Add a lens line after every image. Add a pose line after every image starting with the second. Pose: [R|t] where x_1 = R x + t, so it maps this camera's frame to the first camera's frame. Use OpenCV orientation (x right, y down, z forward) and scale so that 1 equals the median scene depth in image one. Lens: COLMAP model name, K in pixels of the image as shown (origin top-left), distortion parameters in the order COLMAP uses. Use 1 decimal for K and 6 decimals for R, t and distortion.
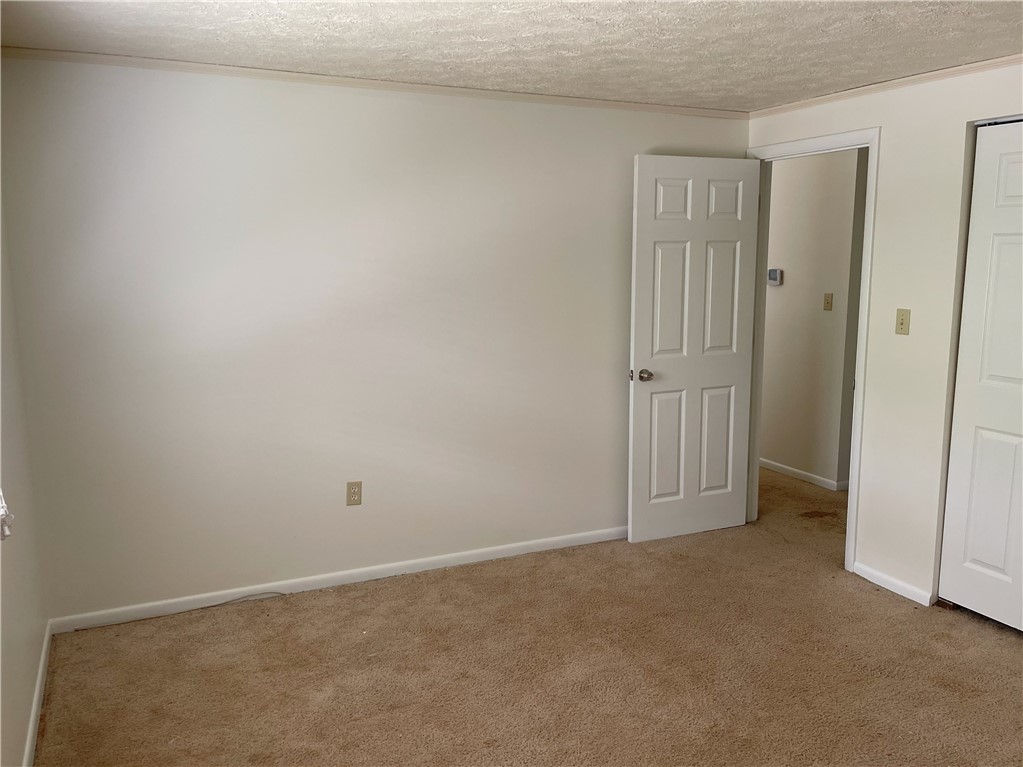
lens RADIAL K [[795.7, 0, 513.9], [0, 795.7, 391.3], [0, 0, 1]] dist [0.011177, -0.002463]
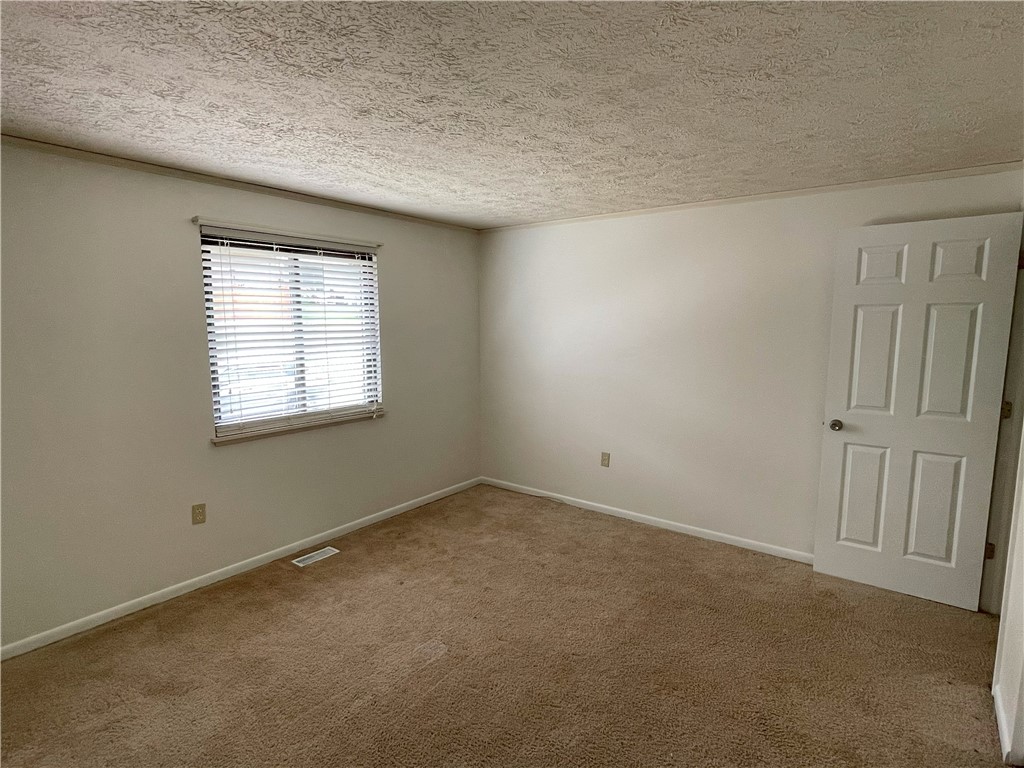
lens RADIAL K [[534.5, 0, 511.8], [0, 534.5, 387.7], [0, 0, 1]] dist [-0.019910, 0.000402]
pose [[0.477533, 0.120437, -0.870320, 0.623161], [-0.145549, 0.987718, 0.056822, -0.050901], [0.866474, 0.099540, 0.489198, 0.259142]]
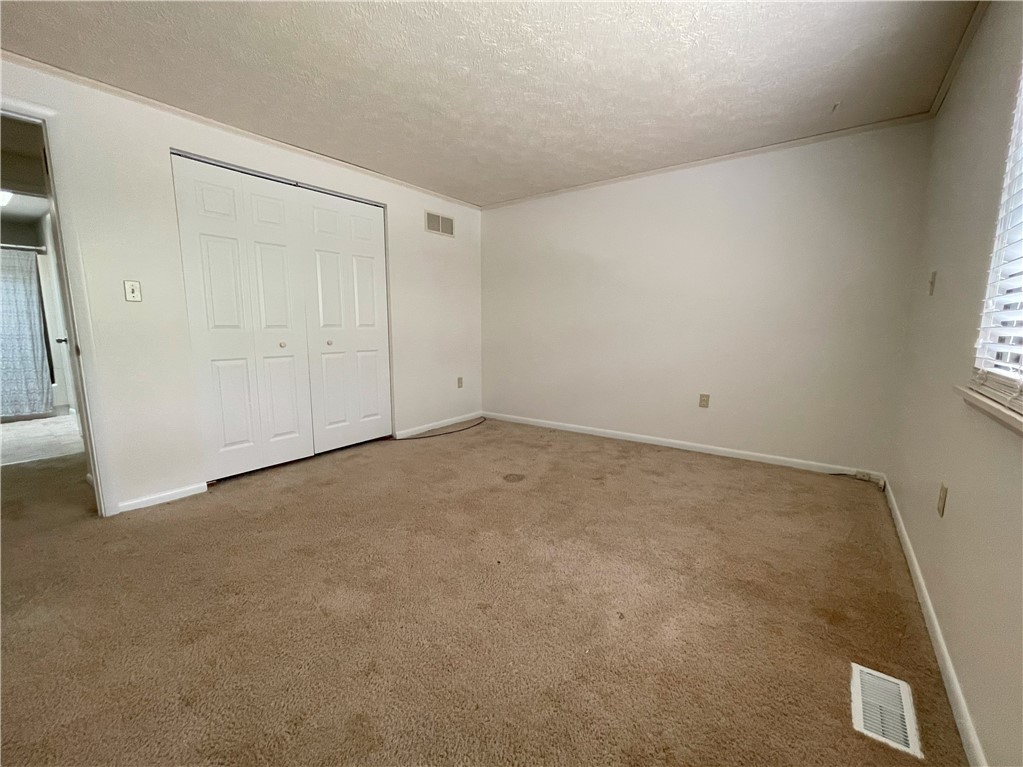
lens RADIAL K [[420.1, 0, 504.0], [0, 420.1, 386.7], [0, 0, 1]] dist [-0.000097, 0.000705]
pose [[-0.485990, -0.122266, 0.865370, -0.342675], [0.141813, 0.966011, 0.216128, -0.002227], [-0.862382, 0.227757, -0.452133, 0.746989]]
